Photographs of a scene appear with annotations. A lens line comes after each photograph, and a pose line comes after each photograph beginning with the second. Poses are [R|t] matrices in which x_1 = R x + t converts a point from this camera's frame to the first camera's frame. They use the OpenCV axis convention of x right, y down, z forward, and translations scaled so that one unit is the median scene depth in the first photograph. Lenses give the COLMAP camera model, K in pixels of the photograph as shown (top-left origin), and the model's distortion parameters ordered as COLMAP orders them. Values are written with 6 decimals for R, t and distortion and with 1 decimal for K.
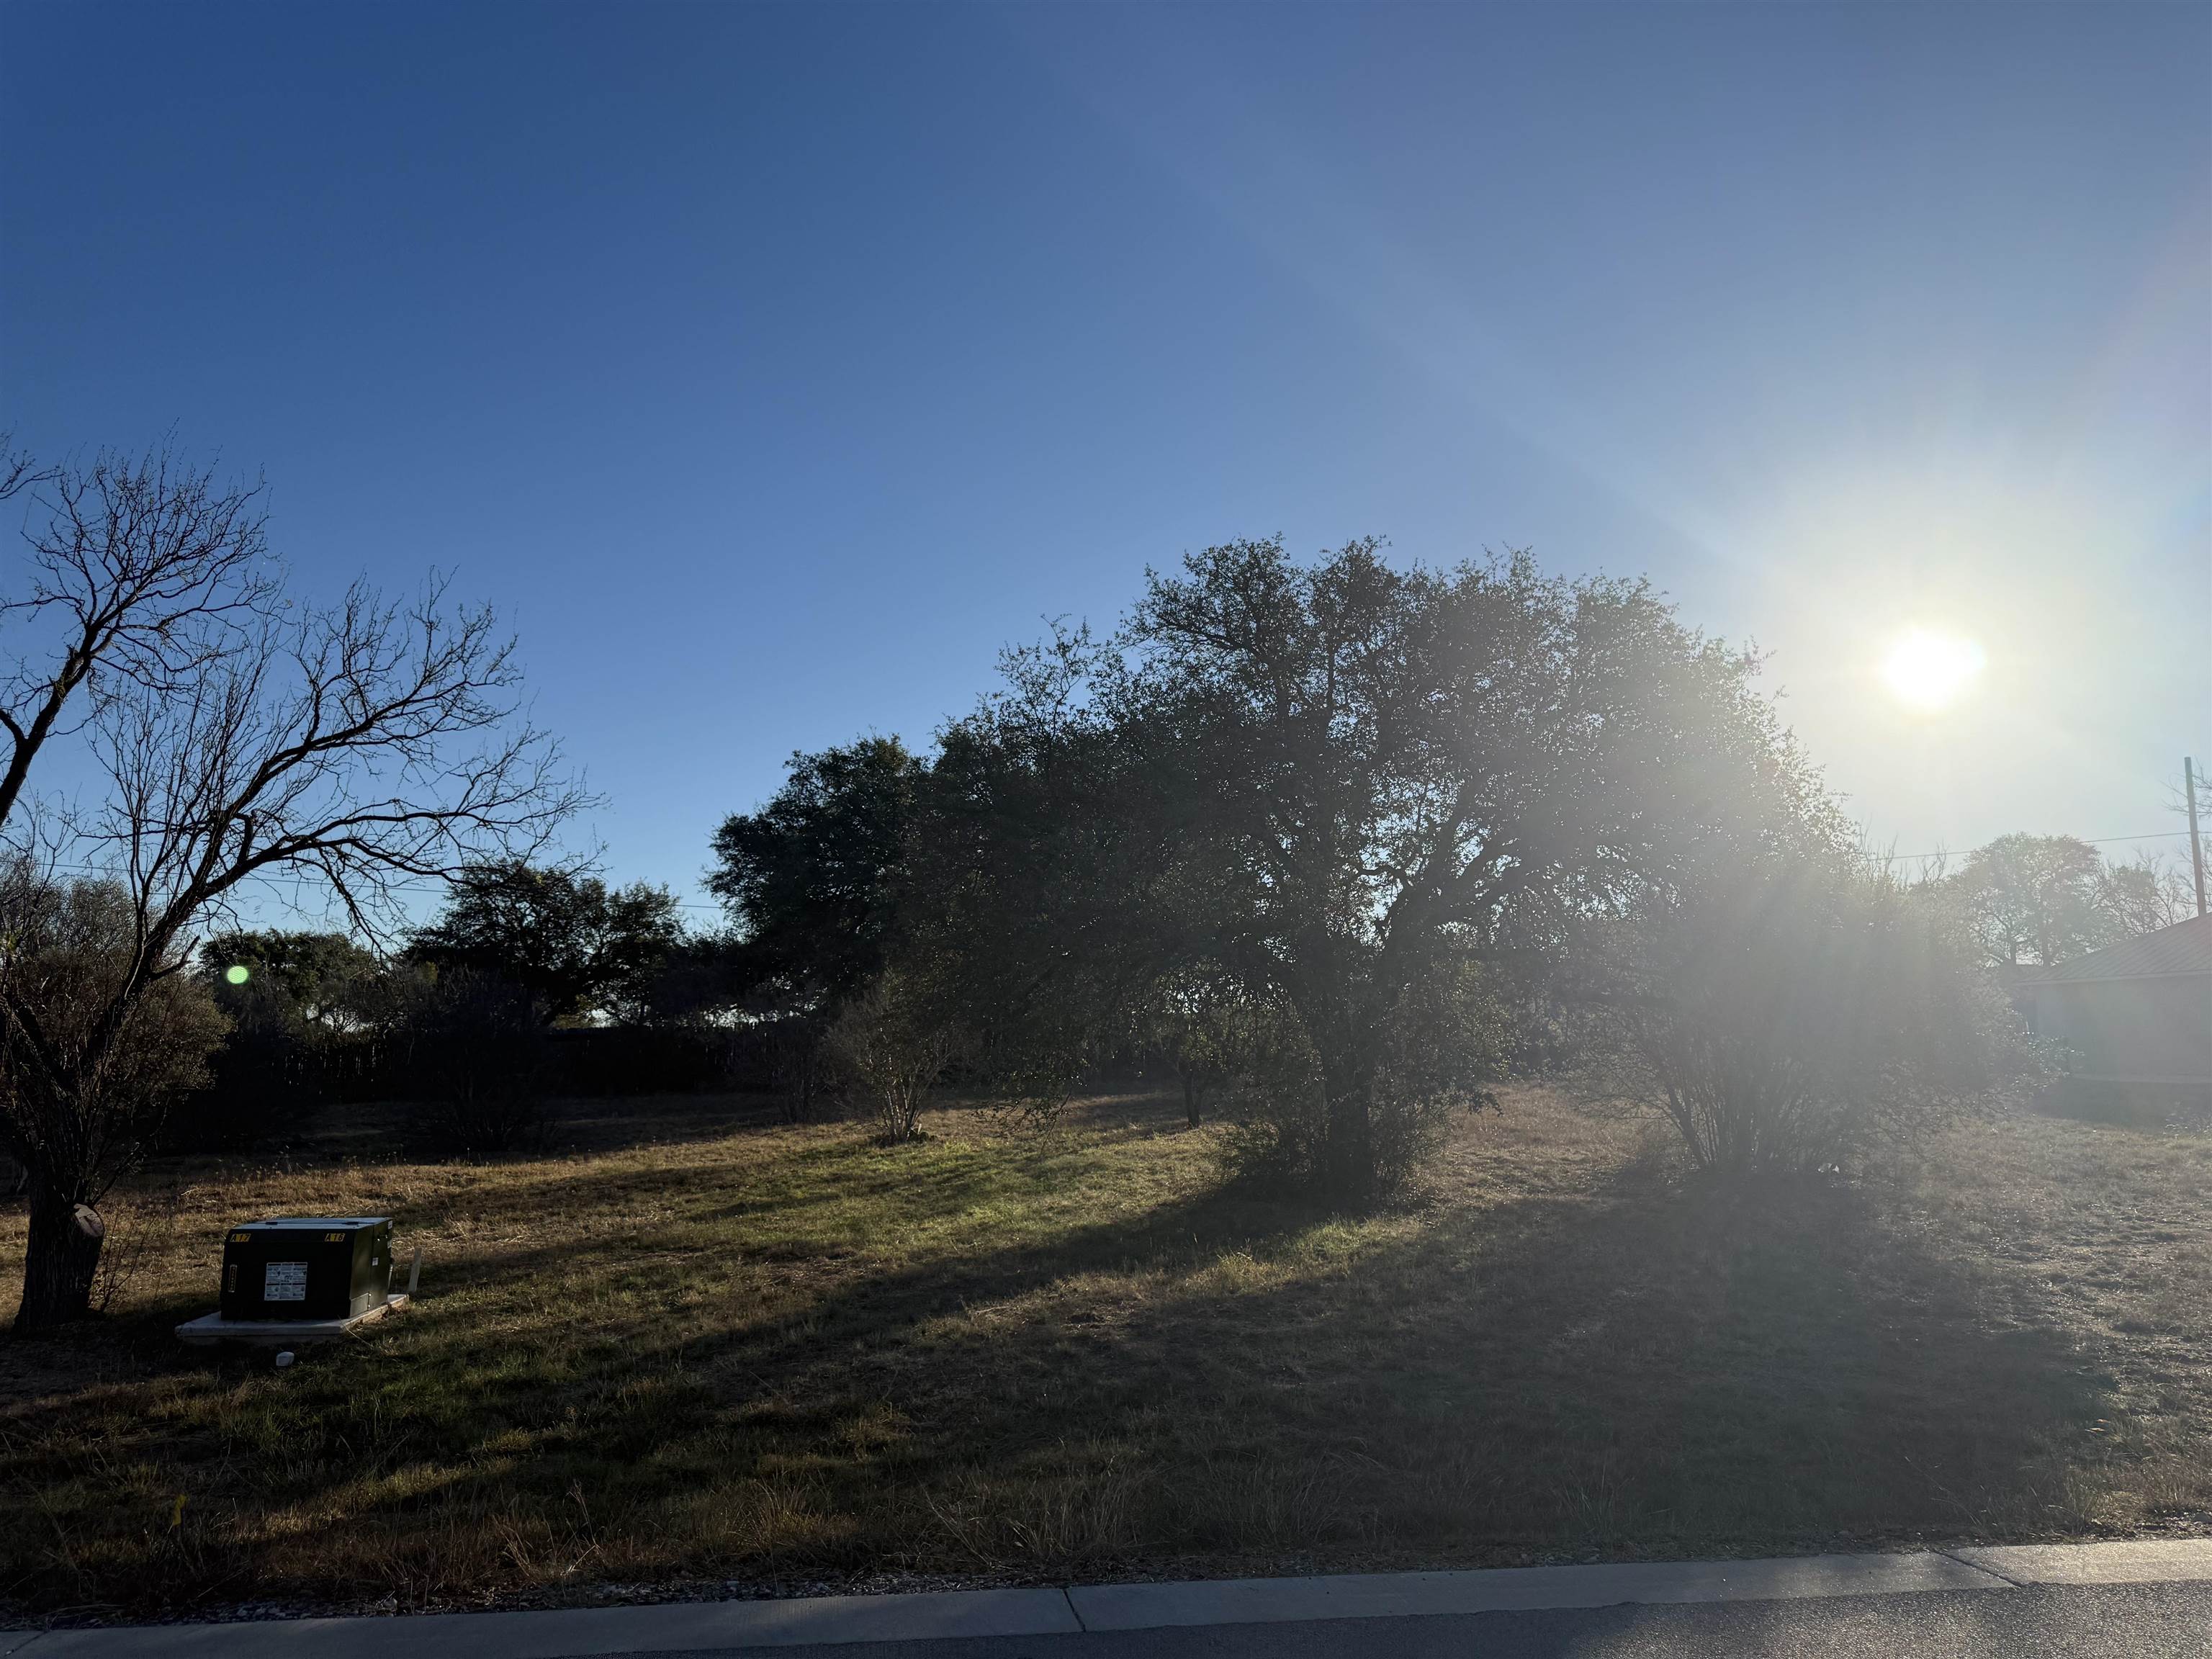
lens RADIAL K [[1558.7, 0, 1106.1], [0, 1558.7, 818.1], [0, 0, 1]] dist [0.025478, -0.041939]
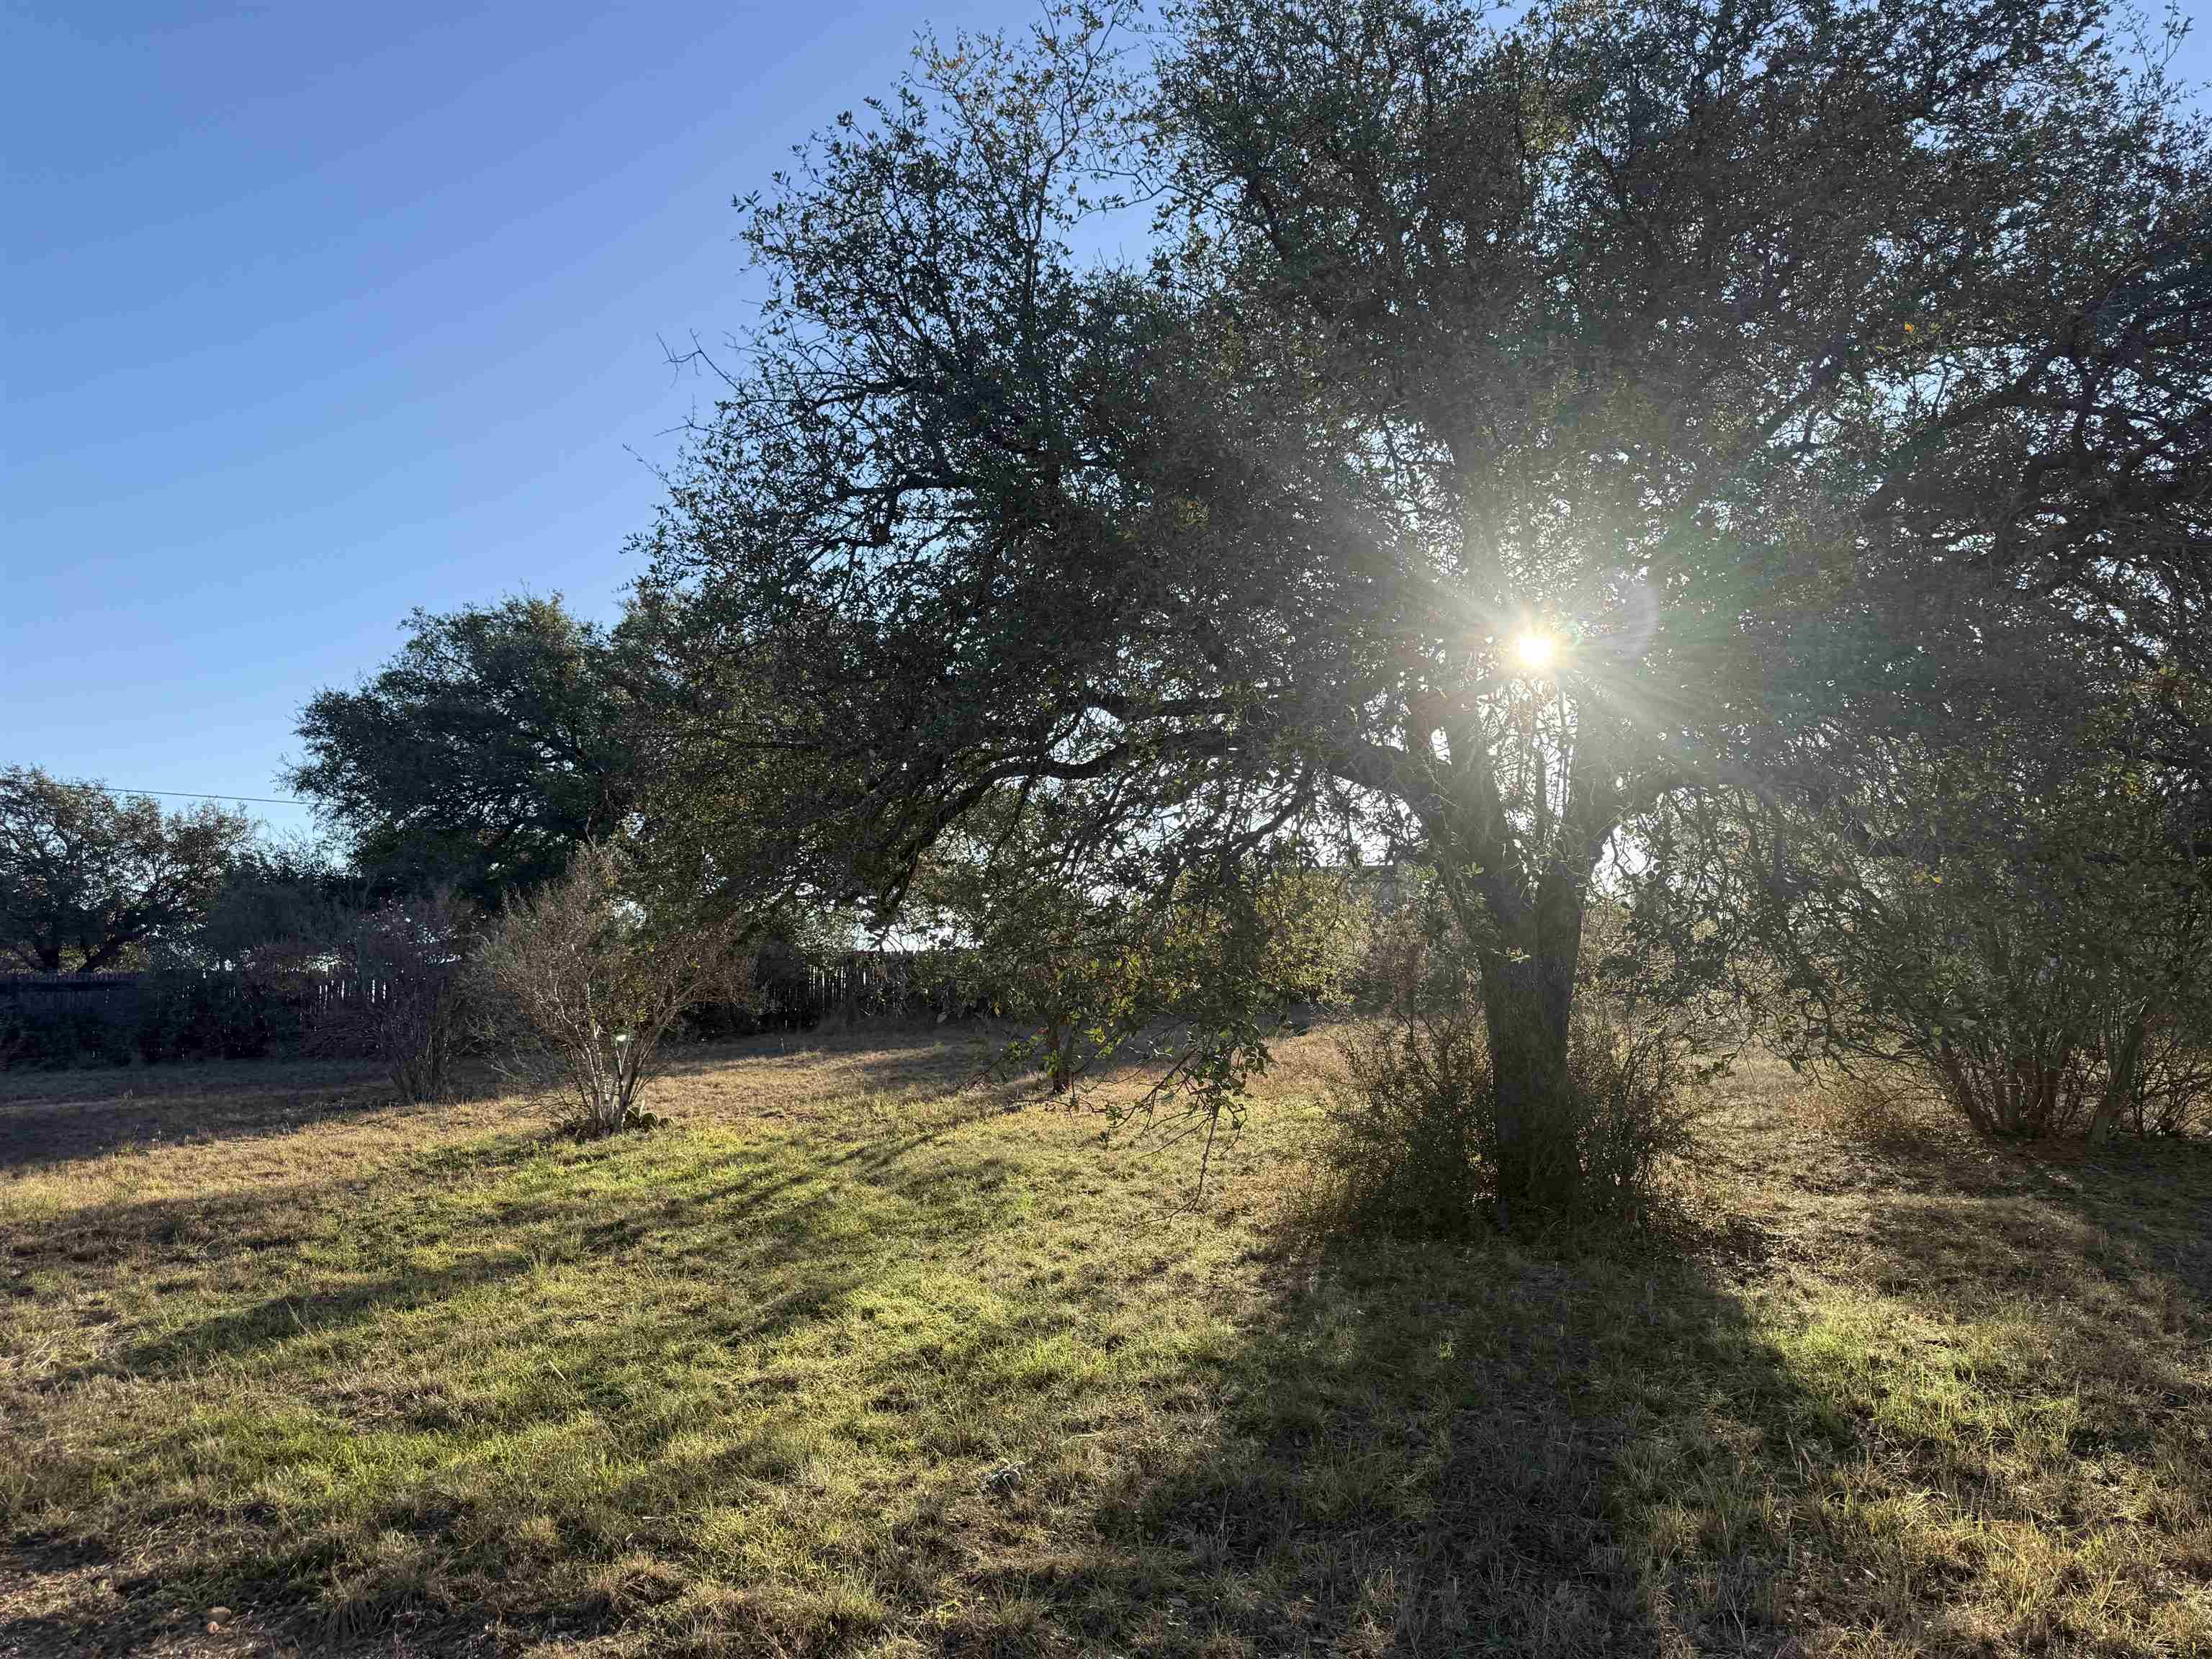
lens RADIAL K [[1558.7, 0, 1108.0], [0, 1558.7, 878.5], [0, 0, 1]] dist [0.025478, -0.041939]
pose [[0.975847, 0.007672, 0.218322, -0.105709], [-0.021351, 0.997948, 0.060366, 0.097296], [-0.217411, -0.063570, 0.974008, 0.523727]]
